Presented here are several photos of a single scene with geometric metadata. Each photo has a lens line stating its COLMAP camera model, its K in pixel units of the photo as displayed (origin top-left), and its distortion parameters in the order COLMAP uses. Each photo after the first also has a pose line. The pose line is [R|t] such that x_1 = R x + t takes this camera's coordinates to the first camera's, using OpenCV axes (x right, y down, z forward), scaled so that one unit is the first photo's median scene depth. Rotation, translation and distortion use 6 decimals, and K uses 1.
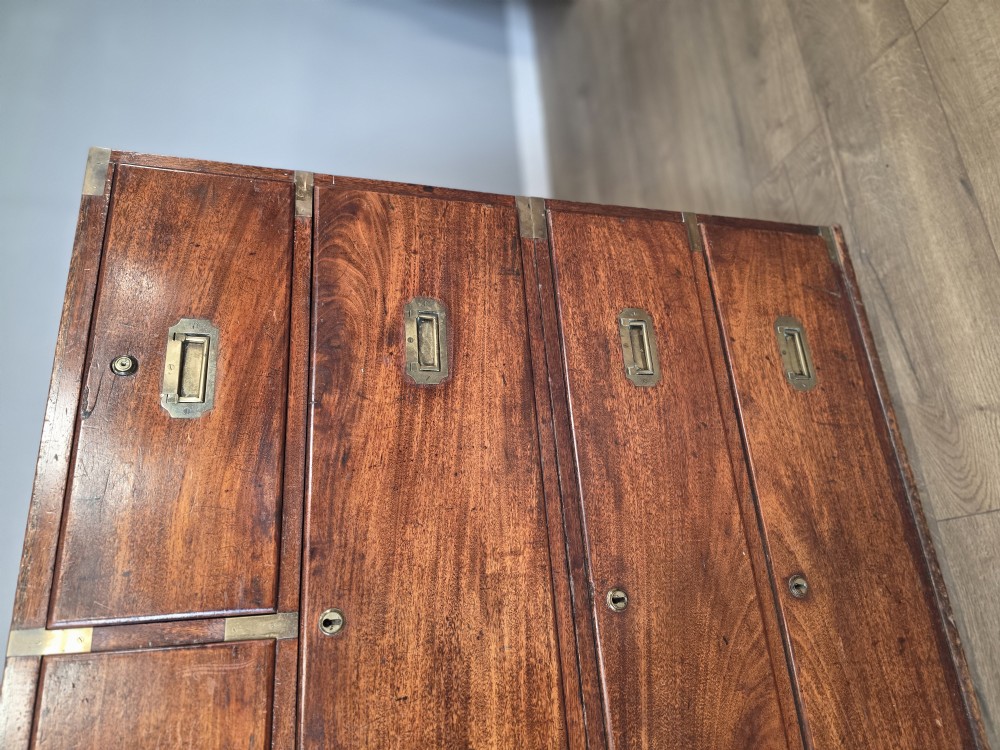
lens RADIAL K [[679.0, 0, 506.3], [0, 679.0, 362.5], [0, 0, 1]] dist [0.062363, -0.073416]
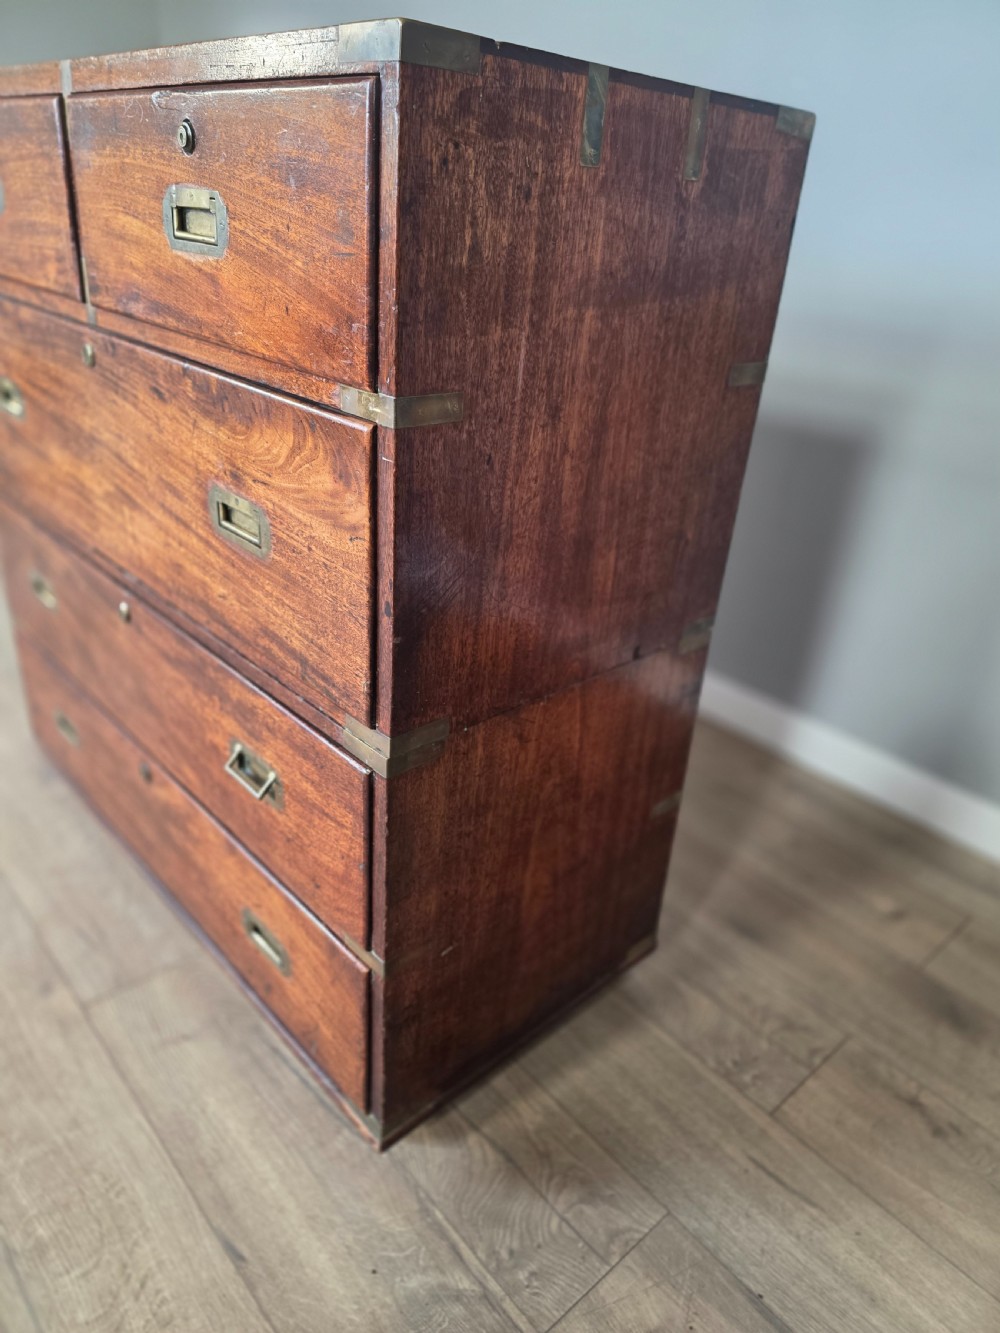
lens RADIAL K [[916.5, 0, 461.3], [0, 916.5, 671.9], [0, 0, 1]] dist [0.036527, -0.037613]
pose [[-0.308427, 0.892899, 0.328030, -0.403427], [-0.340927, -0.425693, 0.838185, -1.125062], [0.888055, 0.146685, 0.435709, 0.810595]]
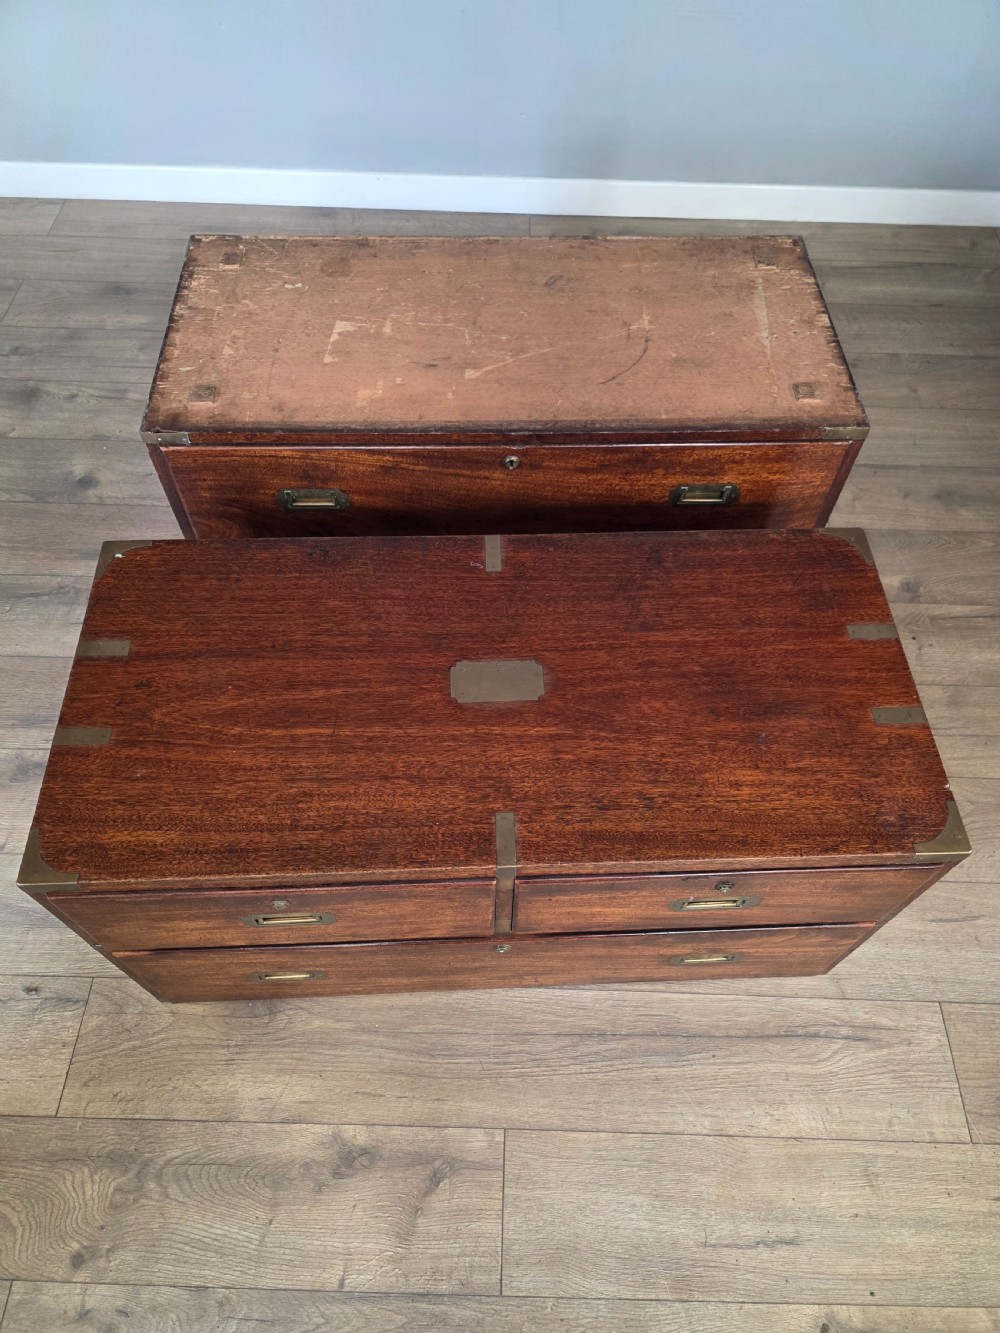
lens RADIAL K [[906.5, 0, 513.7], [0, 906.5, 677.6], [0, 0, 1]] dist [0.062083, -0.070253]
pose [[-0.086216, 0.752142, 0.653337, -1.602900], [-0.945960, -0.267571, 0.183206, 0.137493], [0.312611, -0.602235, 0.734566, -0.024869]]
